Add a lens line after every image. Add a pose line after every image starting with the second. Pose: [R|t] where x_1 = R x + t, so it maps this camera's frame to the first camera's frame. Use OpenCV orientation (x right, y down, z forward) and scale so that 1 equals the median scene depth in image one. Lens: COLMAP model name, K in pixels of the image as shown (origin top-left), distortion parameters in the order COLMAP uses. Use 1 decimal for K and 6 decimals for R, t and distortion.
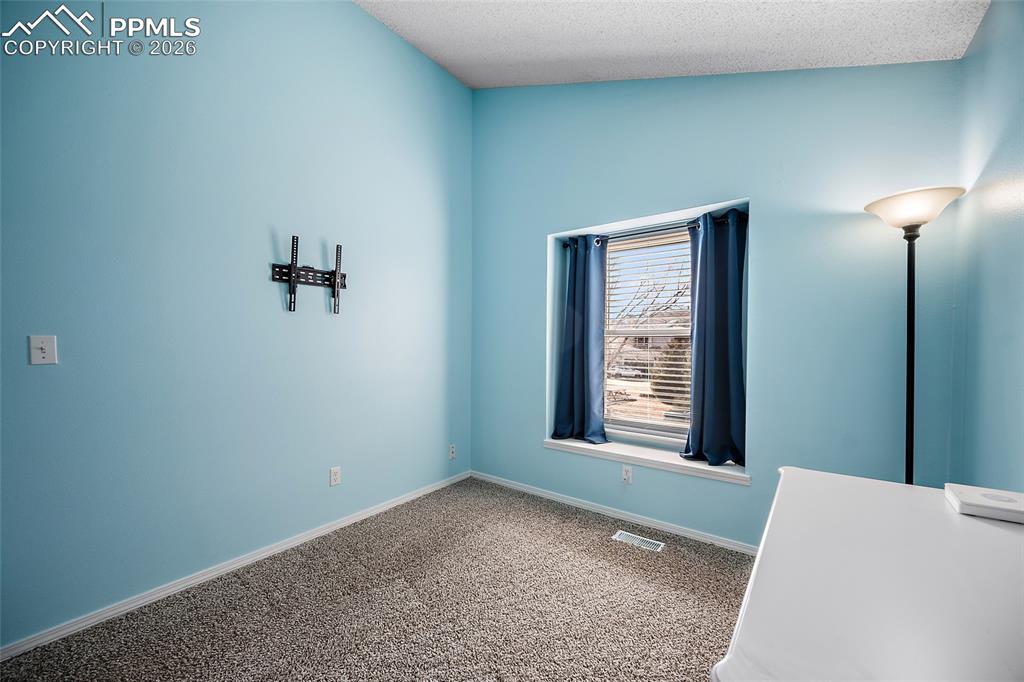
lens RADIAL K [[399.6, 0, 504.6], [0, 399.6, 345.6], [0, 0, 1]] dist [-0.015649, 0.000037]
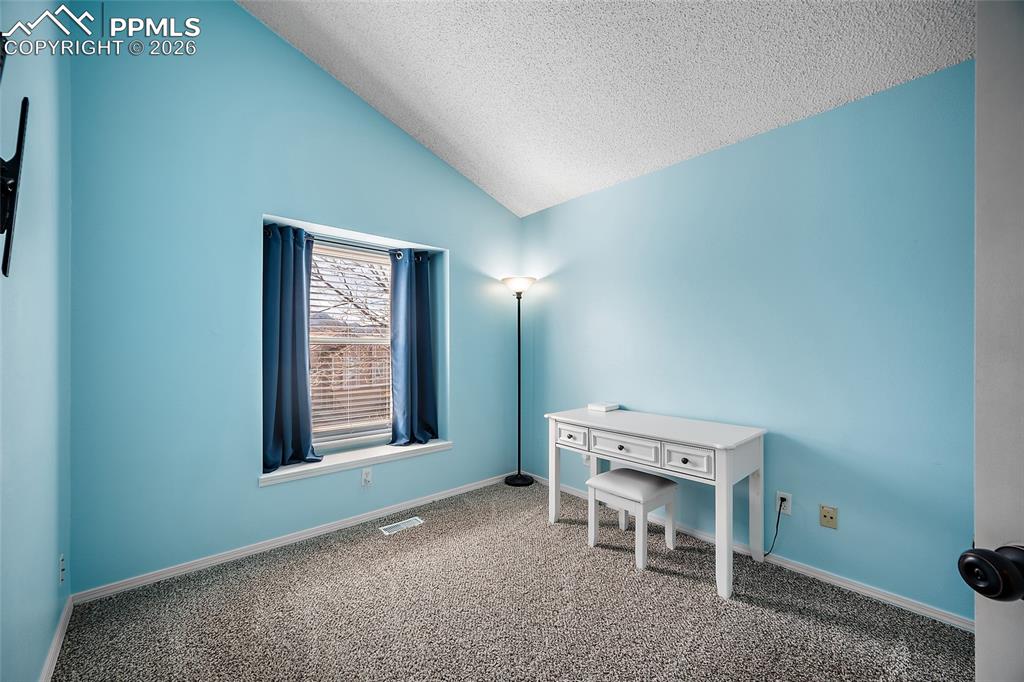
lens RADIAL K [[399.6, 0, 505.5], [0, 399.6, 343.0], [0, 0, 1]] dist [-0.015649, 0.000037]
pose [[0.178146, 0.004065, 0.983996, -0.640353], [0.007218, 0.999959, -0.005438, -0.018764], [-0.983978, 0.008071, 0.178109, 0.440522]]
